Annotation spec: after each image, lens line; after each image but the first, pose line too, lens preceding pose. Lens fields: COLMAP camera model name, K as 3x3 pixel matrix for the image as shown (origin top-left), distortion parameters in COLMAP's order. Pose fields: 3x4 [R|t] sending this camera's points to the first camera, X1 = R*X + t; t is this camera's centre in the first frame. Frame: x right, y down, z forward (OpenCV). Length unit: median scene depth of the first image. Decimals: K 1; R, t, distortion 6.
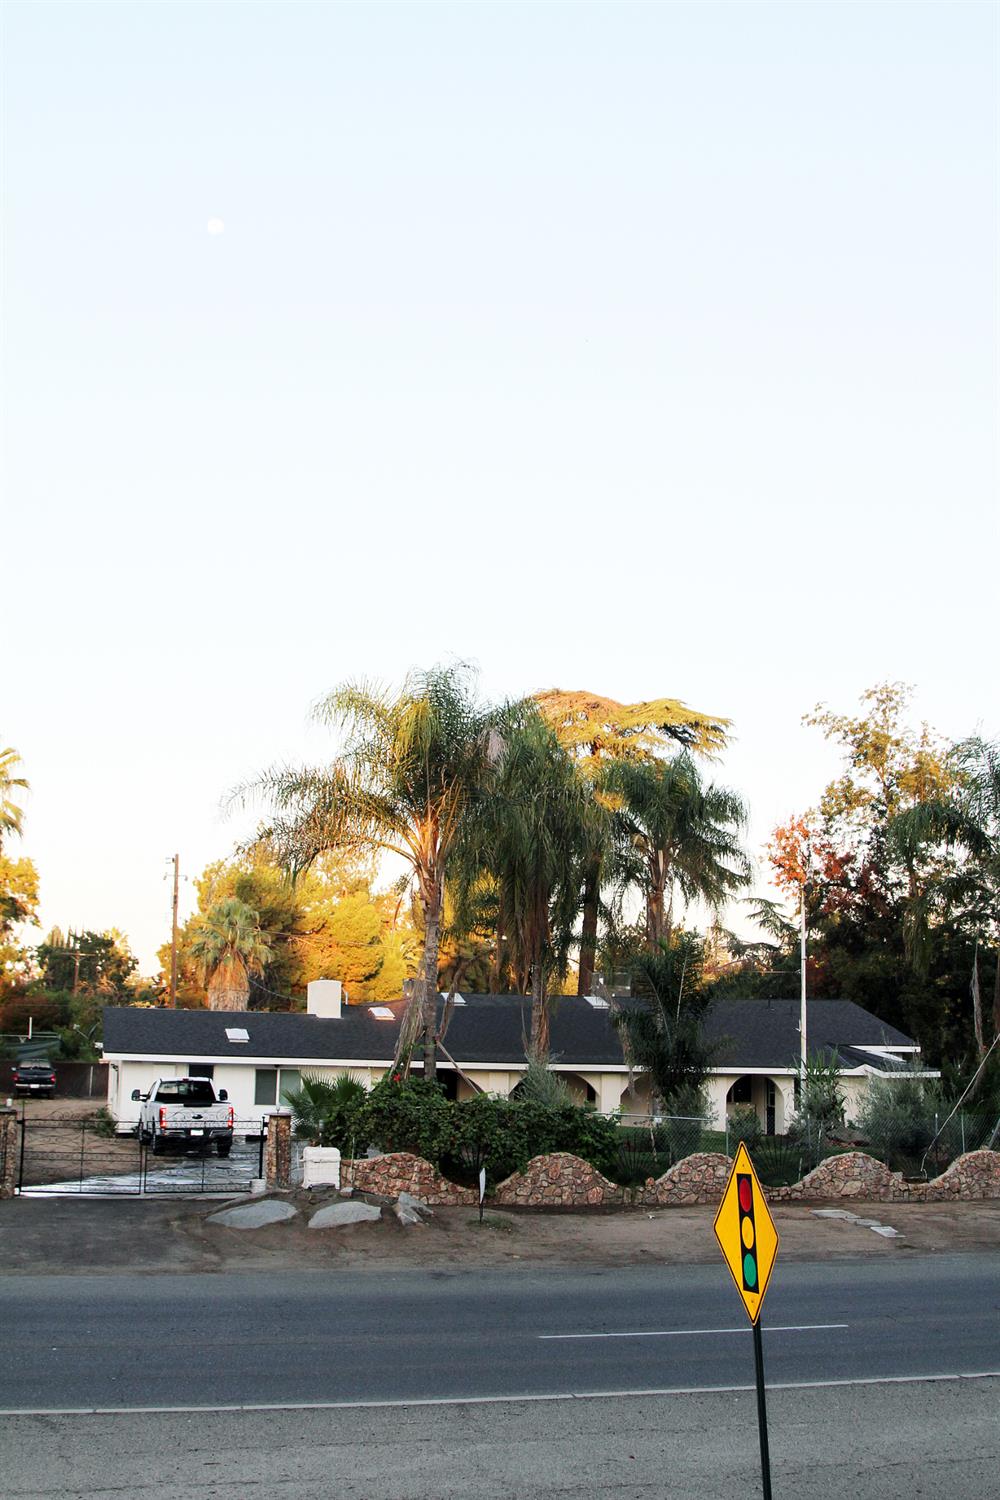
lens RADIAL K [[1664.9, 0, 502.4], [0, 1664.9, 726.6], [0, 0, 1]] dist [-0.129479, 0.104799]
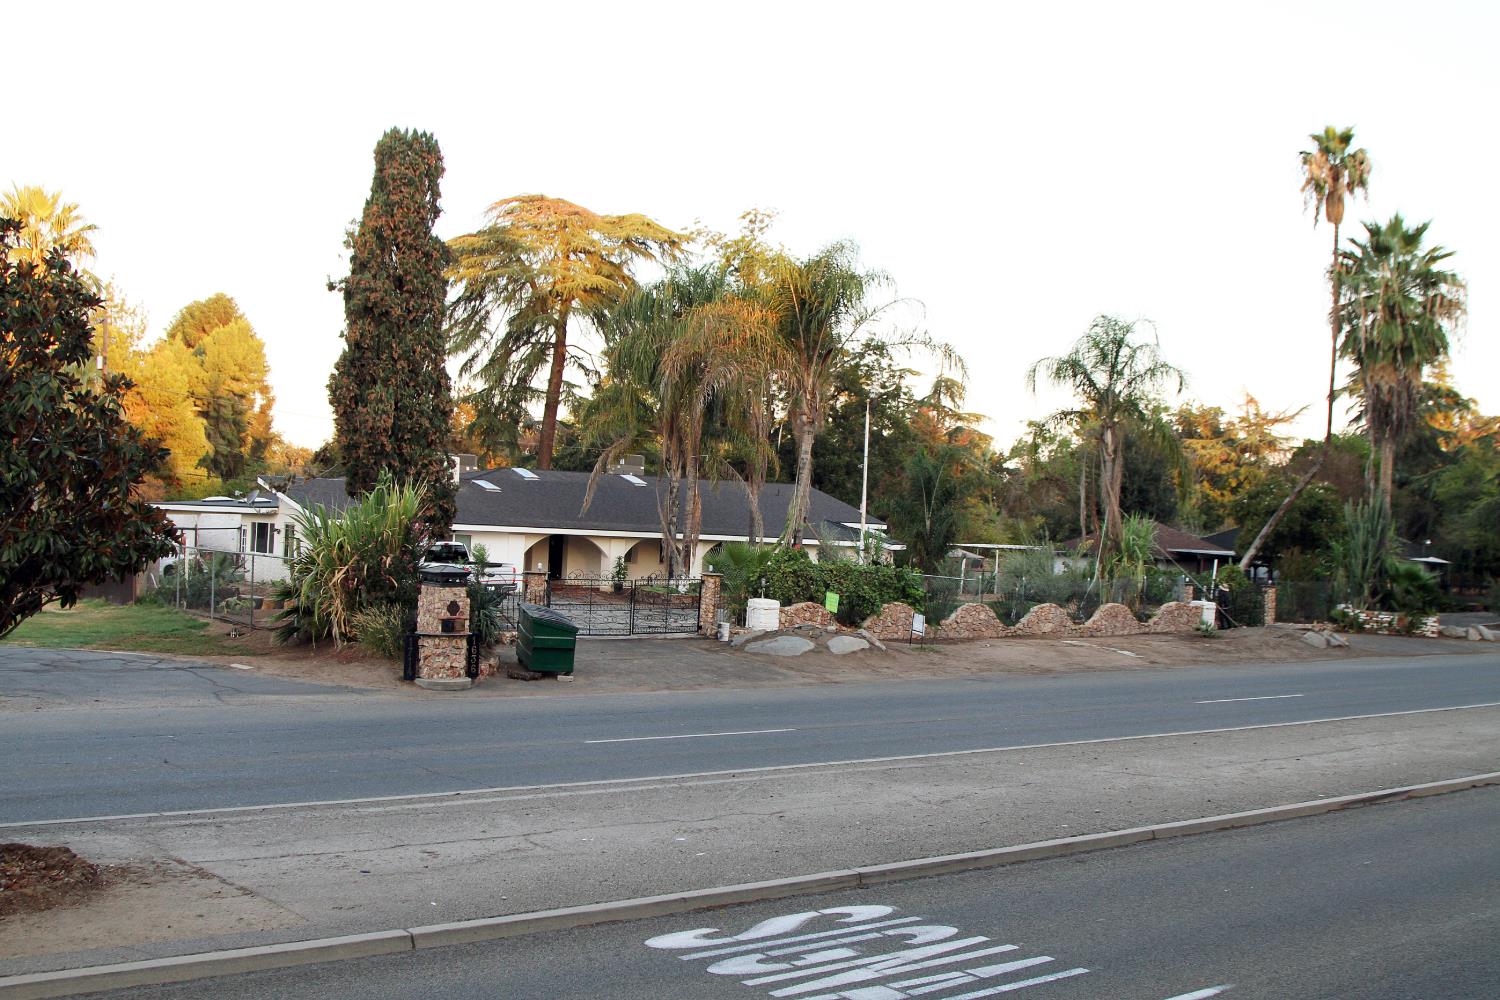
lens RADIAL K [[1664.9, 0, 805.5], [0, 1664.9, 503.1], [0, 0, 1]] dist [-0.129479, 0.104799]
pose [[0.902841, 0.024846, 0.429257, -0.412636], [-0.104638, 0.981012, 0.163299, -0.028860], [-0.417049, -0.192350, 0.888297, -0.126982]]
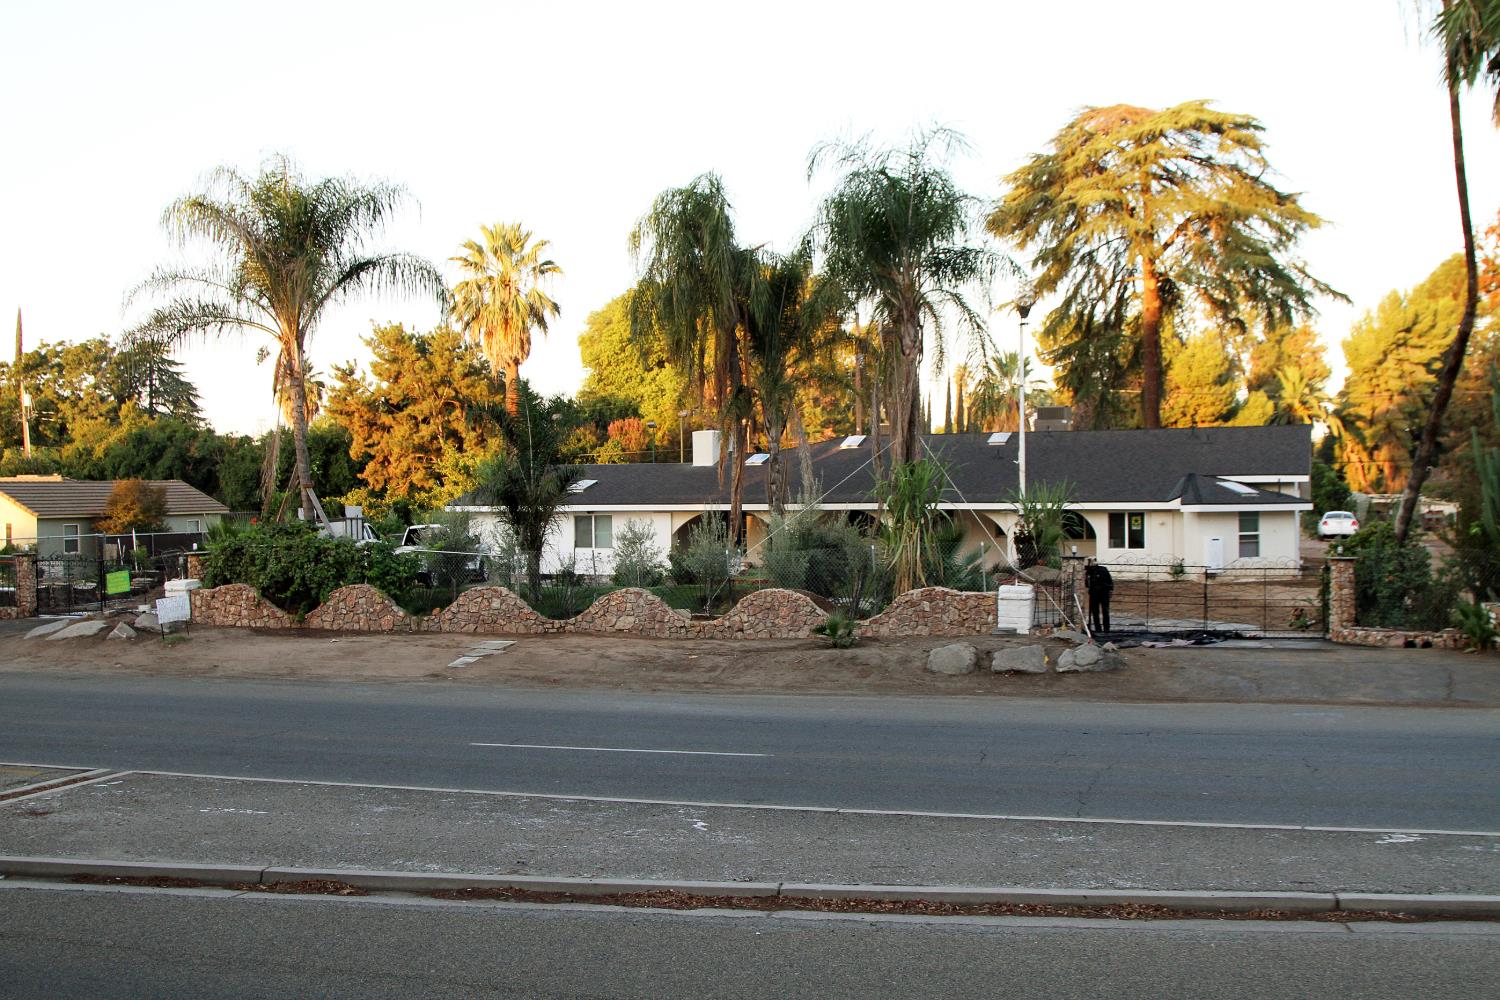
lens RADIAL K [[1664.9, 0, 805.5], [0, 1664.9, 503.1], [0, 0, 1]] dist [-0.129479, 0.104799]
pose [[0.847312, -0.024411, -0.530533, 0.575761], [0.127402, 0.979118, 0.158422, 0.041690], [0.515587, -0.201824, 0.832729, 0.150343]]
